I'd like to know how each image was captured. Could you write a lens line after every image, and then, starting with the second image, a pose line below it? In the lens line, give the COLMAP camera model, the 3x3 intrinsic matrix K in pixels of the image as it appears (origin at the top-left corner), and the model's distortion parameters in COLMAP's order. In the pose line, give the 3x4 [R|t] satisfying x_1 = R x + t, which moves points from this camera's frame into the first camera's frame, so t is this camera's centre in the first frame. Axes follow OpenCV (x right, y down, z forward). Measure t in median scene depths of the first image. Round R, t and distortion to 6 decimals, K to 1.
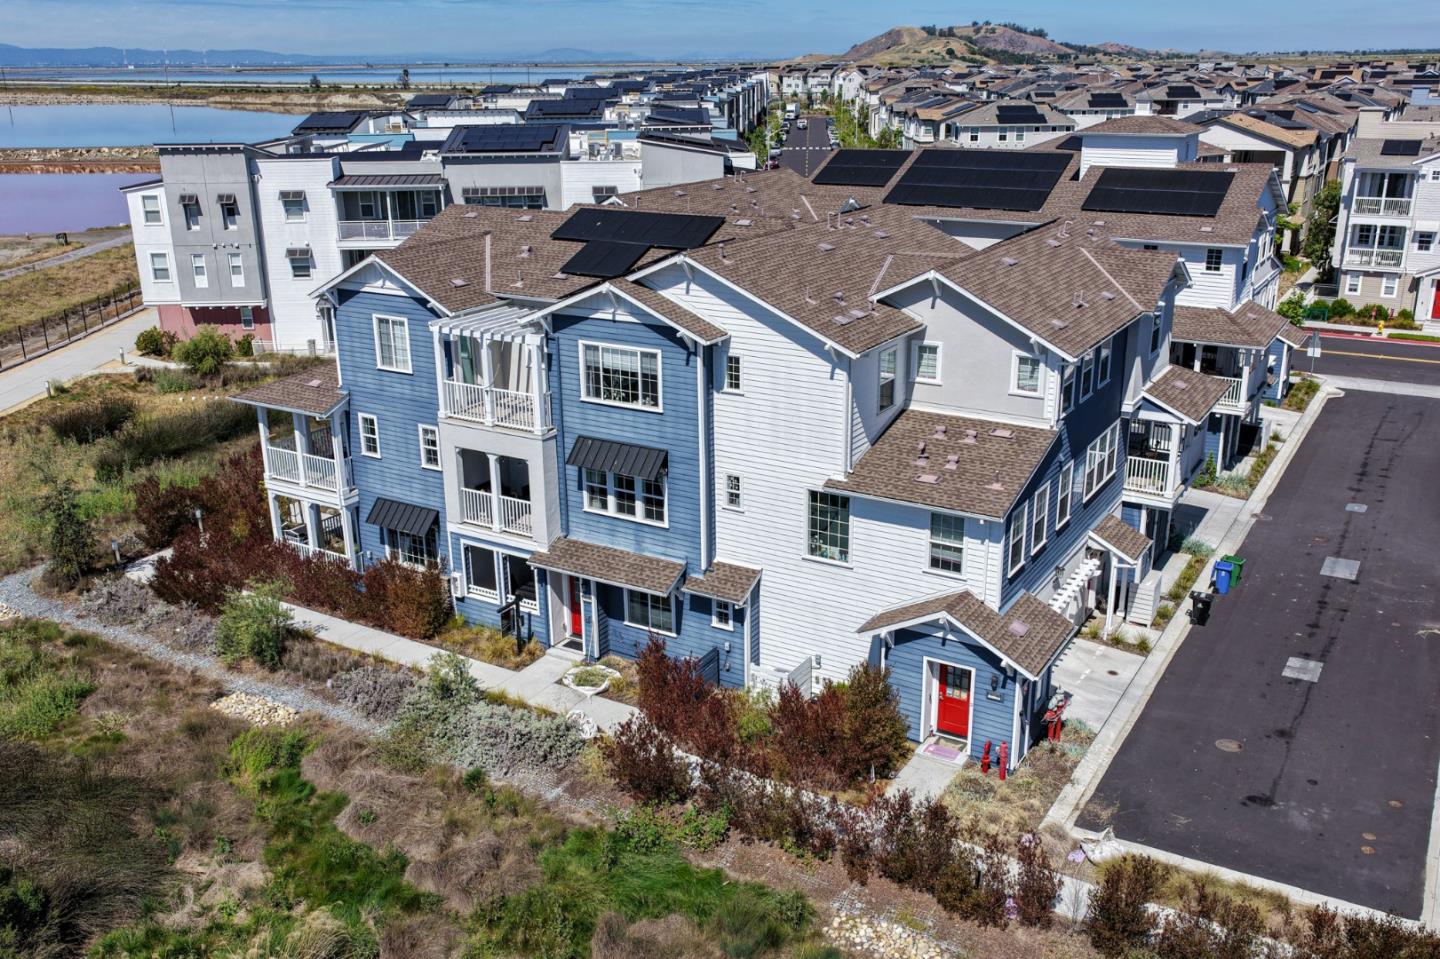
lens RADIAL K [[1275.6, 0, 720.0], [0, 1275.6, 479.5], [0, 0, 1]] dist [-0.003478, -0.002477]
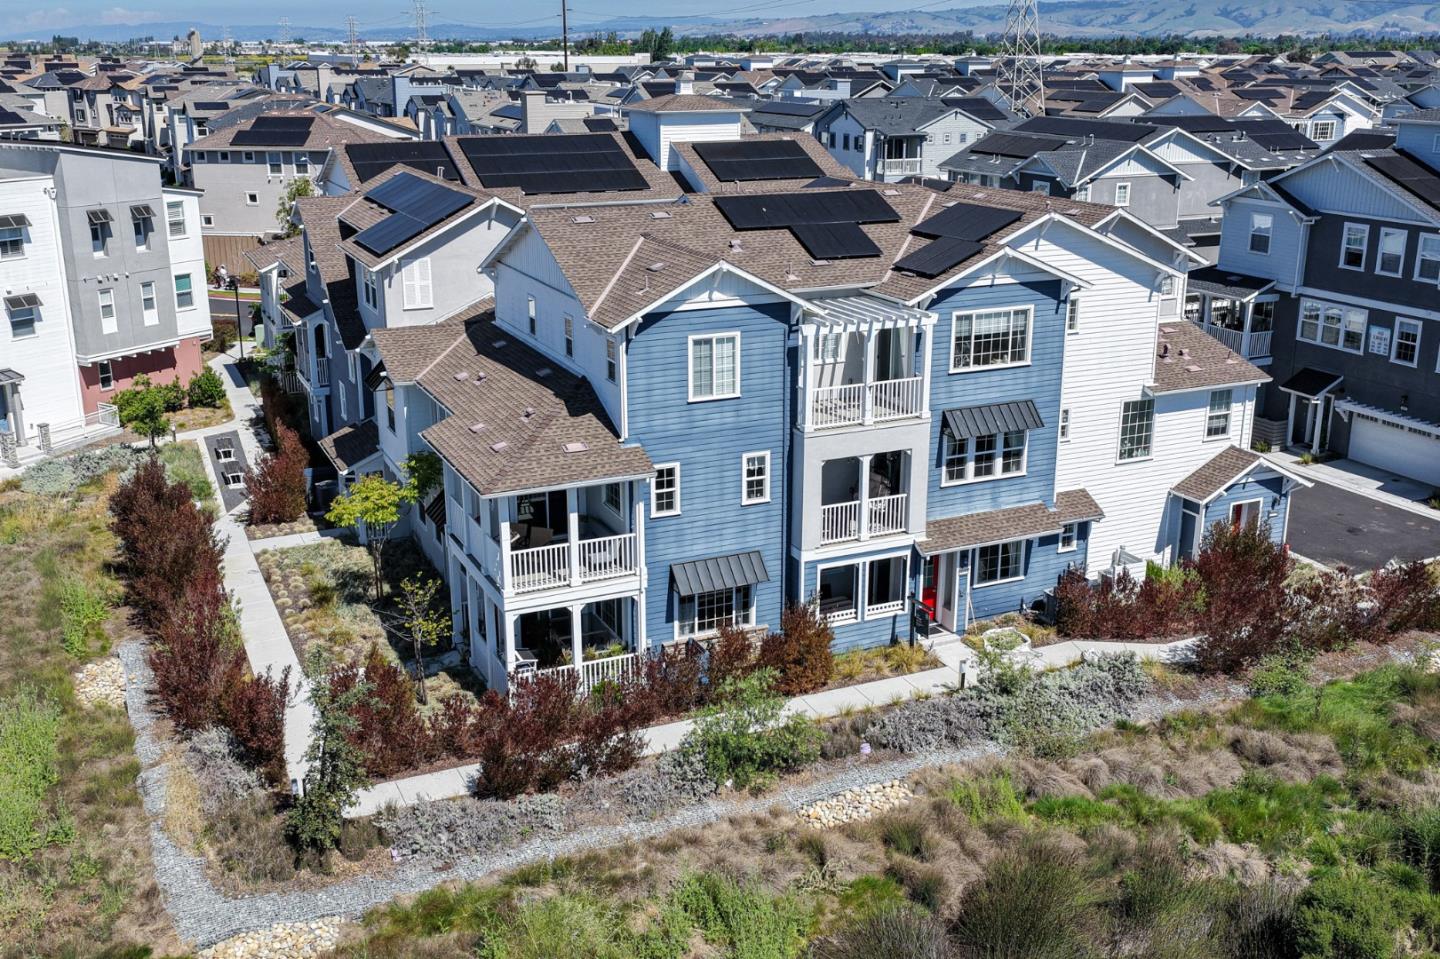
lens RADIAL K [[1450.0, 0, 717.3], [0, 1450.0, 474.7], [0, 0, 1]] dist [0.001066, -0.001296]
pose [[0.554757, -0.228827, 0.799927, -1.123887], [0.256702, 0.961605, 0.097052, -0.141521], [-0.791422, 0.151503, 0.592197, 0.483348]]
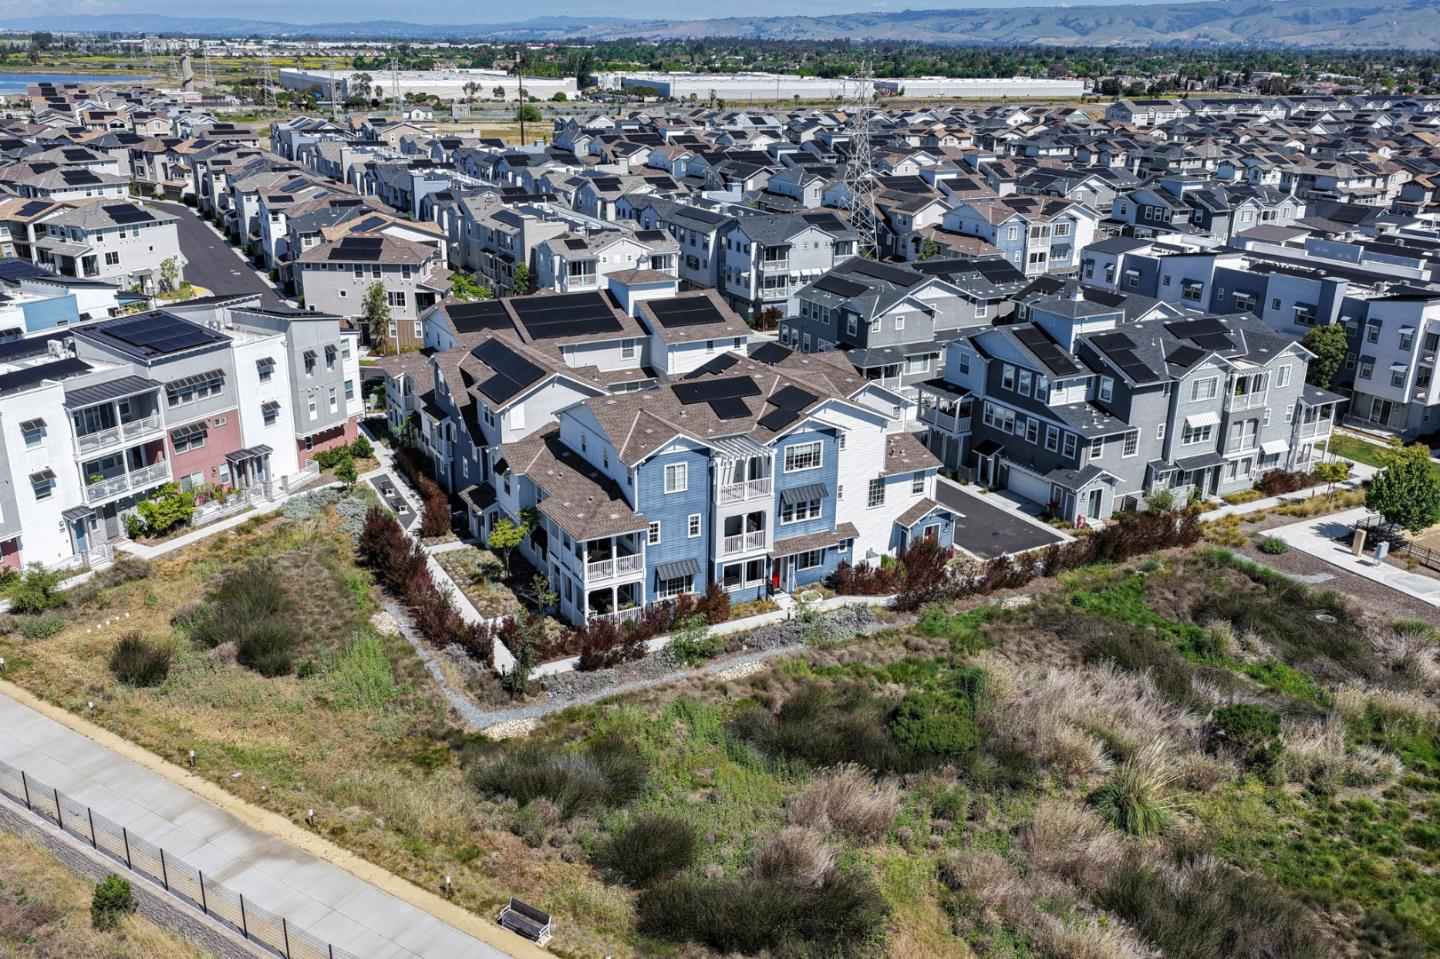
lens RADIAL K [[1275.6, 0, 720.0], [0, 1275.6, 479.5], [0, 0, 1]] dist [-0.003478, -0.002477]
pose [[0.495828, -0.272050, 0.824708, -1.908825], [0.254649, 0.953465, 0.161425, -0.421305], [-0.830246, 0.129972, 0.542033, -0.064239]]
